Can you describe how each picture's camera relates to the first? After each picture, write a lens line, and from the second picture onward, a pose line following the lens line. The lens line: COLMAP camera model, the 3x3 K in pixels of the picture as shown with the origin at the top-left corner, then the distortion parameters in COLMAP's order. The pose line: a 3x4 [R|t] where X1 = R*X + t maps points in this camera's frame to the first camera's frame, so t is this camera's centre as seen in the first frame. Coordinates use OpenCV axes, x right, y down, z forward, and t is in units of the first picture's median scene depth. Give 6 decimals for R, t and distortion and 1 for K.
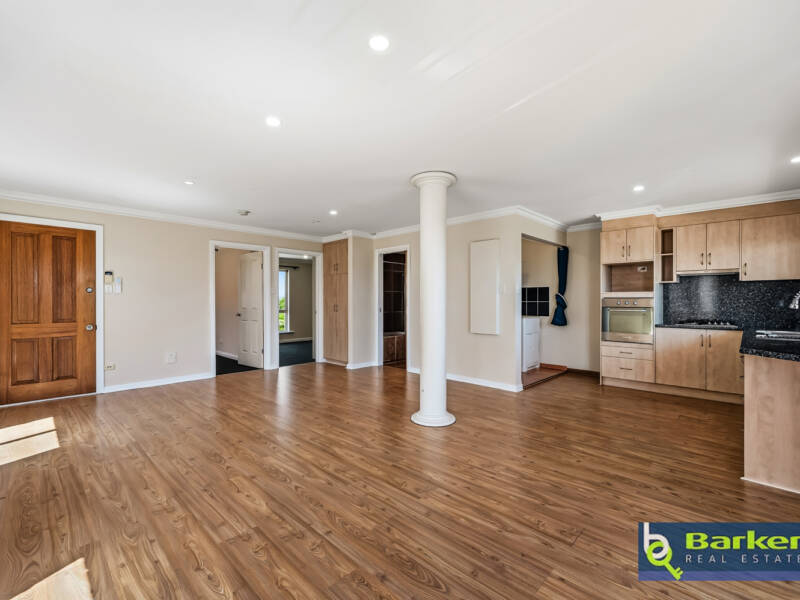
lens RADIAL K [[363.4, 0, 399.8], [0, 363.4, 303.3], [0, 0, 1]] dist [0.006361, 0.000008]
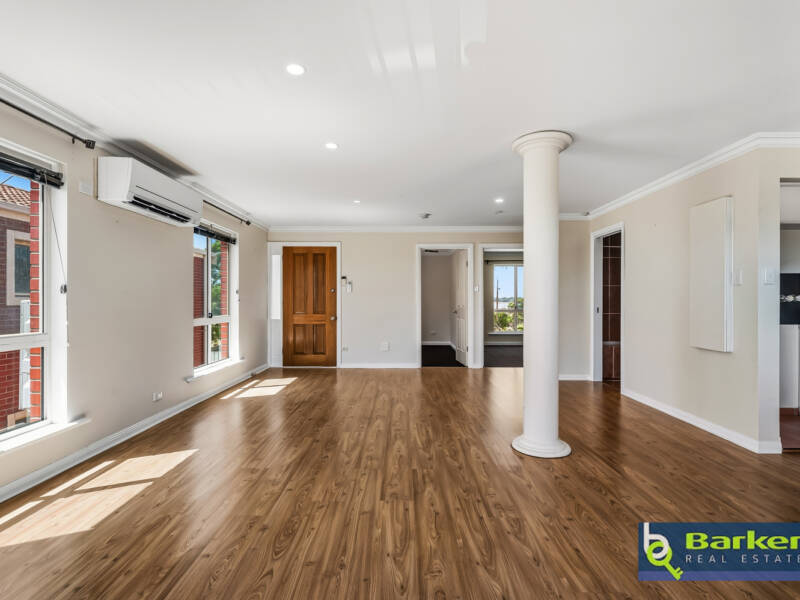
lens RADIAL K [[405.1, 0, 399.6], [0, 405.1, 298.7], [0, 0, 1]] dist [0.001012, -0.001089]
pose [[0.685819, -0.003776, -0.727762, 0.435631], [-0.004090, 0.999951, -0.009043, 0.006416], [0.727761, 0.009179, 0.685770, 0.148222]]
